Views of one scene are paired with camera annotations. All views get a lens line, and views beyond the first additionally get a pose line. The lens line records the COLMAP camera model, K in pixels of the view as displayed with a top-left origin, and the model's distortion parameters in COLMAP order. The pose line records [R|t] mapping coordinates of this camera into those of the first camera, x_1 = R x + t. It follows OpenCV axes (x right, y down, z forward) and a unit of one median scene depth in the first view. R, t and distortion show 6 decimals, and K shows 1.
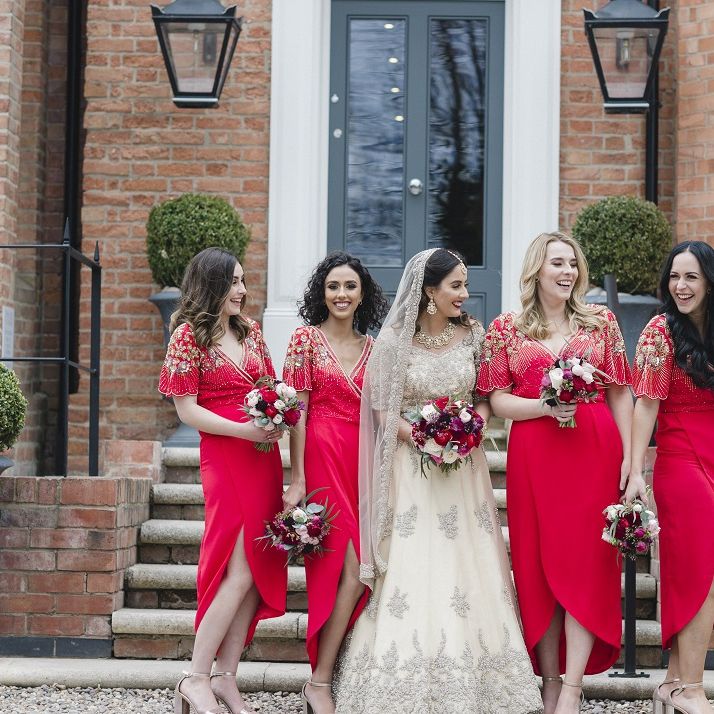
lens RADIAL K [[3237.4, 0, 356.9], [0, 3237.4, 358.7], [0, 0, 1]] dist [-0.111382, 0.000000]
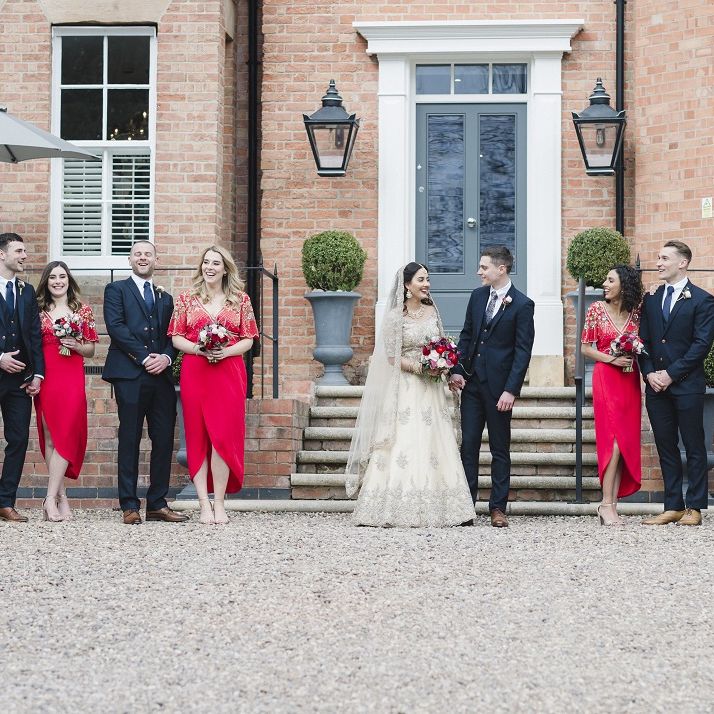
lens RADIAL K [[3237.4, 0, 354.9], [0, 3237.4, 356.3], [0, 0, 1]] dist [-0.111382, 0.000000]
pose [[0.999106, -0.013861, -0.039943, 0.023985], [0.013990, 0.999898, 0.002944, 0.006671], [0.039899, -0.003501, 0.999198, -0.587057]]
